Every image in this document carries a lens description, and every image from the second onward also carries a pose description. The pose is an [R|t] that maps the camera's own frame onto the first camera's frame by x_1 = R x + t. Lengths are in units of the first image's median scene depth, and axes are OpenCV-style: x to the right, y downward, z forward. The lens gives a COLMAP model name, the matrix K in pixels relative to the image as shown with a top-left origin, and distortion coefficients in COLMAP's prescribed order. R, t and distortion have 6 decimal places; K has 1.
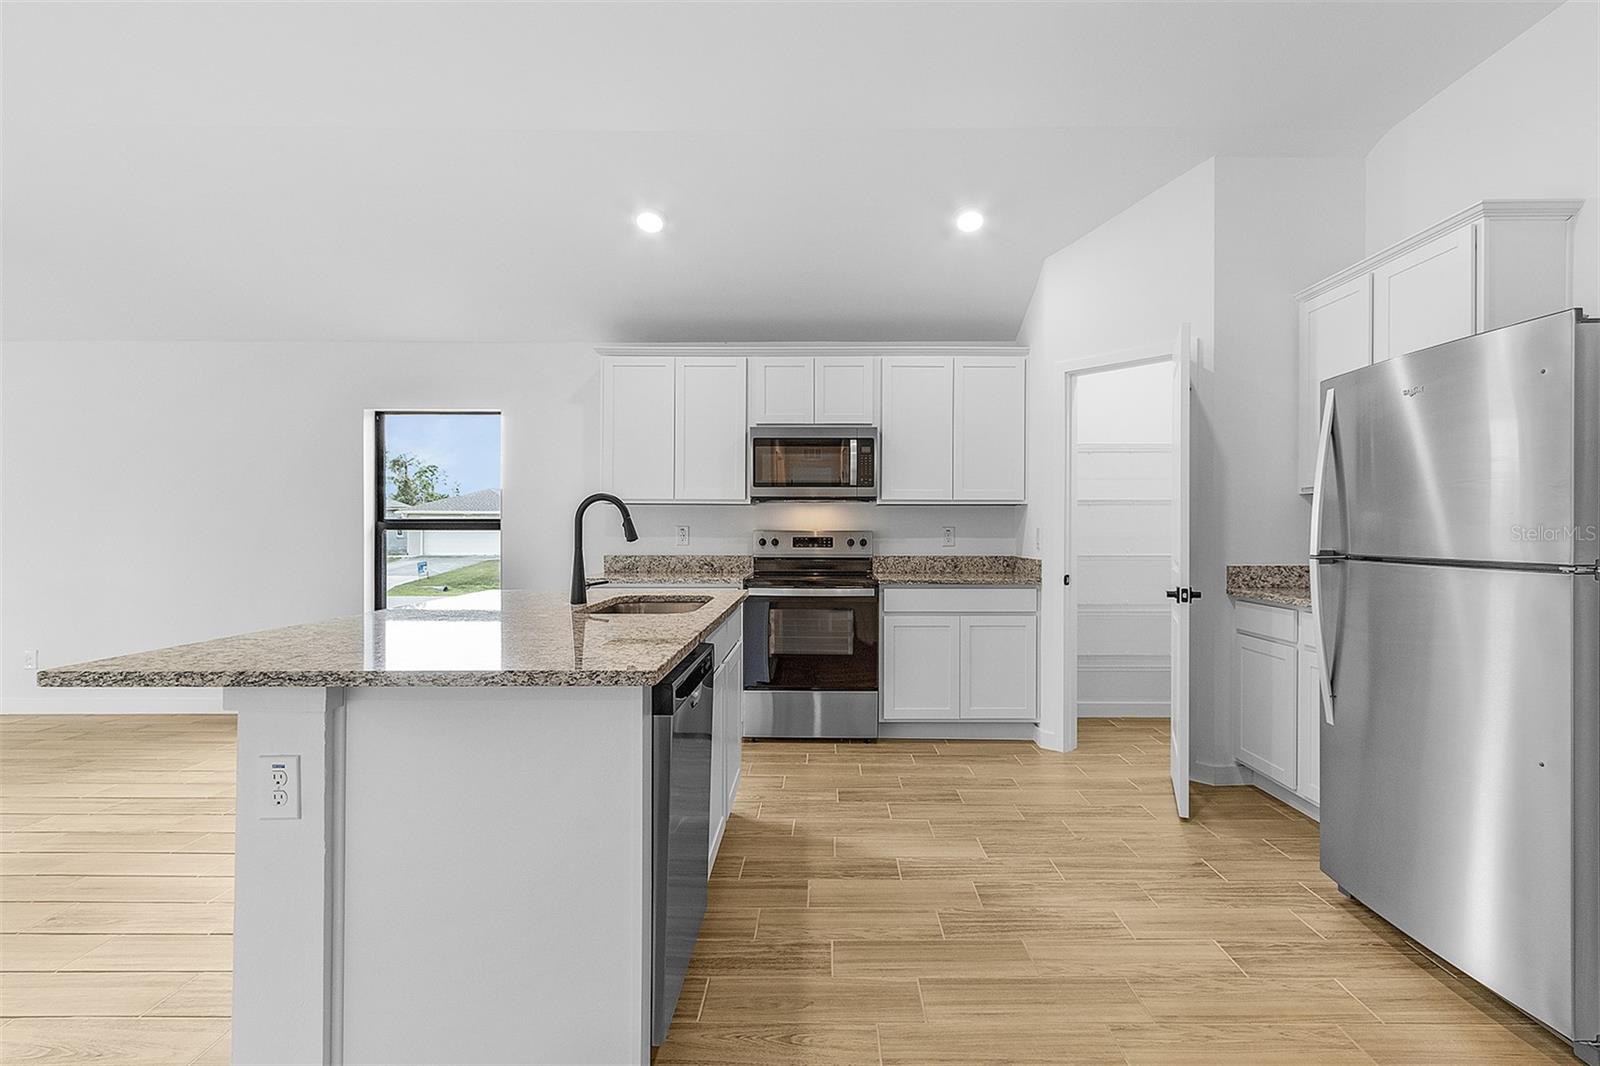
lens RADIAL K [[744.4, 0, 799.0], [0, 744.4, 526.5], [0, 0, 1]] dist [0.001282, 0.000062]
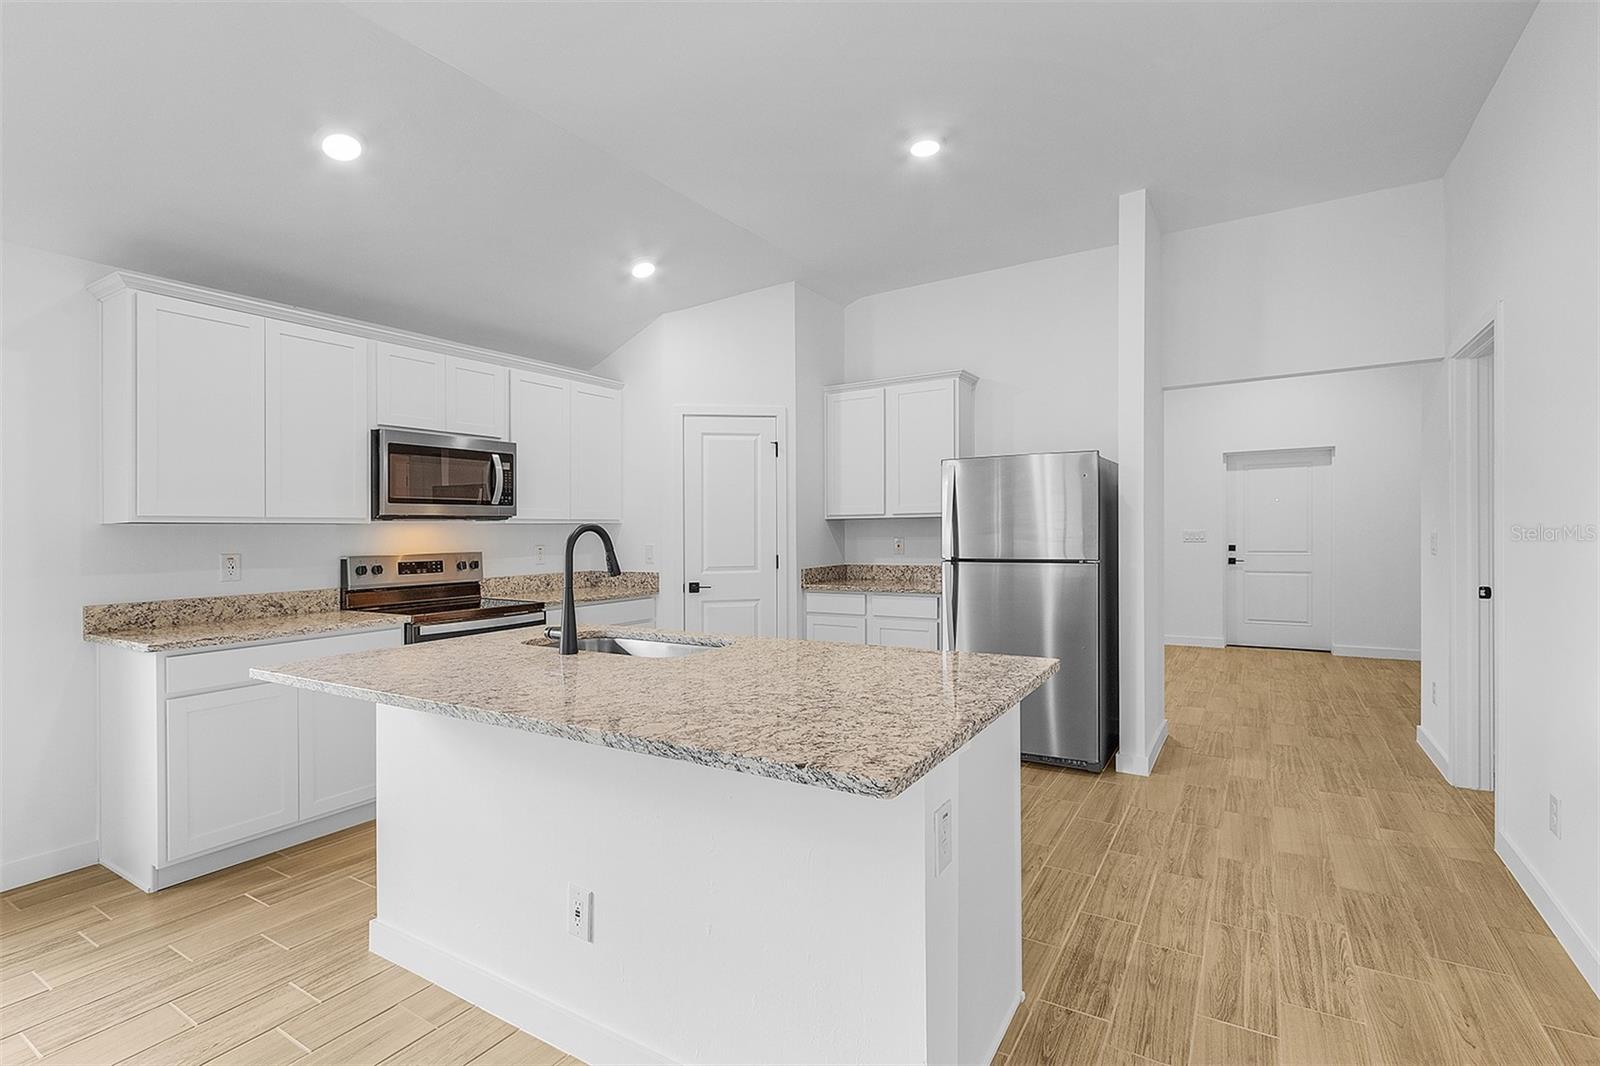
lens RADIAL K [[744.4, 0, 797.2], [0, 744.4, 530.5], [0, 0, 1]] dist [0.001282, 0.000062]
pose [[0.534882, -0.008348, 0.844886, -0.473247], [0.011475, 0.999931, 0.002616, -0.018750], [-0.844849, 0.008295, 0.534940, 0.177008]]
